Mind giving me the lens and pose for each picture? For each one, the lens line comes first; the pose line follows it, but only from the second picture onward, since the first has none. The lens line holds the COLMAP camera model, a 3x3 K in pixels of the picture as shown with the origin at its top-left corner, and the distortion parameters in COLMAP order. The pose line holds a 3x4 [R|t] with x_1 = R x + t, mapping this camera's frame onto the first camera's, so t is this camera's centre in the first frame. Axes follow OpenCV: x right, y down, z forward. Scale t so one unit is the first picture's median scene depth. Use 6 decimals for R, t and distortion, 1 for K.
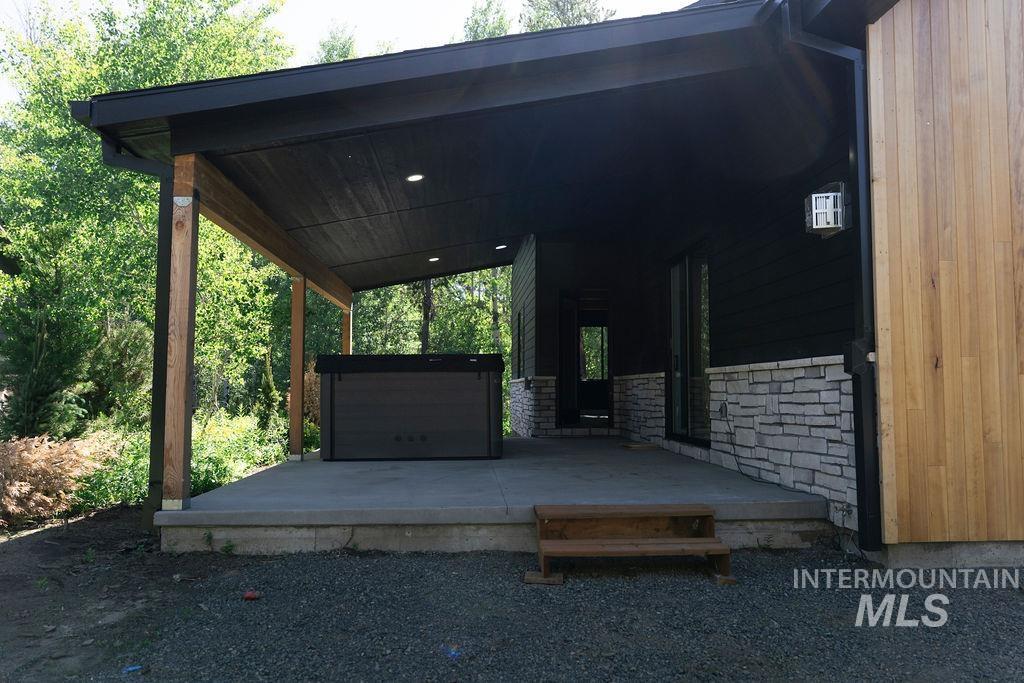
lens RADIAL K [[718.9, 0, 512.0], [0, 718.9, 341.5], [0, 0, 1]] dist [-0.011106, 0.001066]
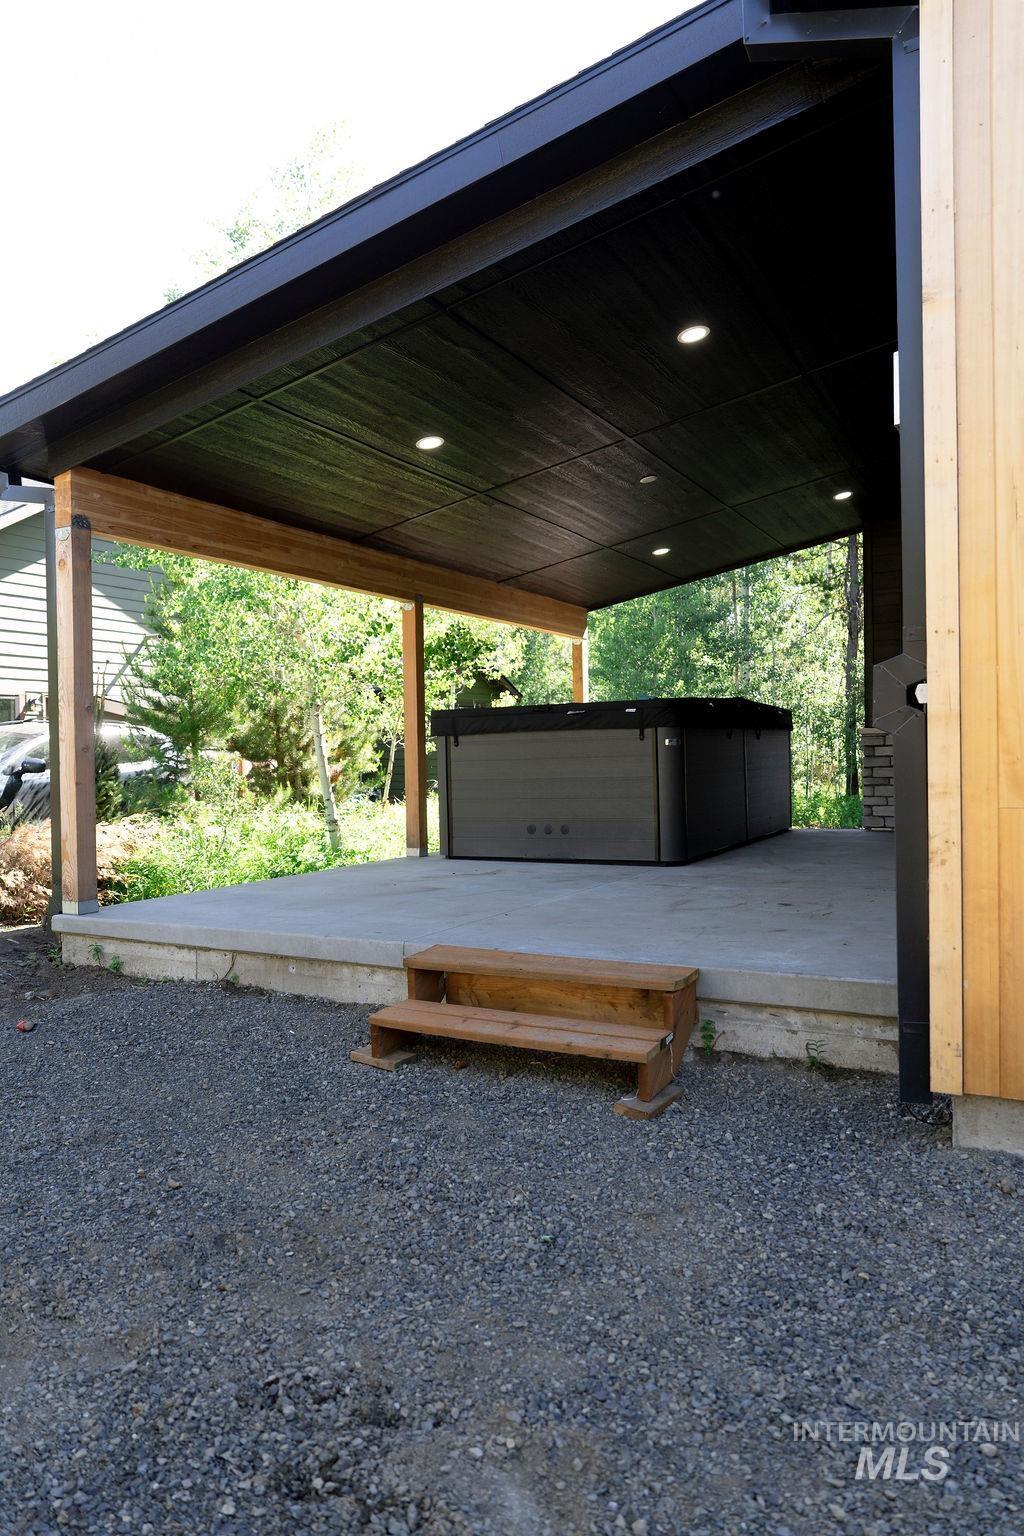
lens RADIAL K [[1050.9, 0, 512.0], [0, 1050.9, 768.0], [0, 0, 1]] dist [-0.005037, -0.004031]
pose [[0.842181, -0.005181, -0.539170, 0.602219], [0.052865, 0.995930, 0.073004, 0.005197], [0.536597, -0.089986, 0.839027, 0.265466]]
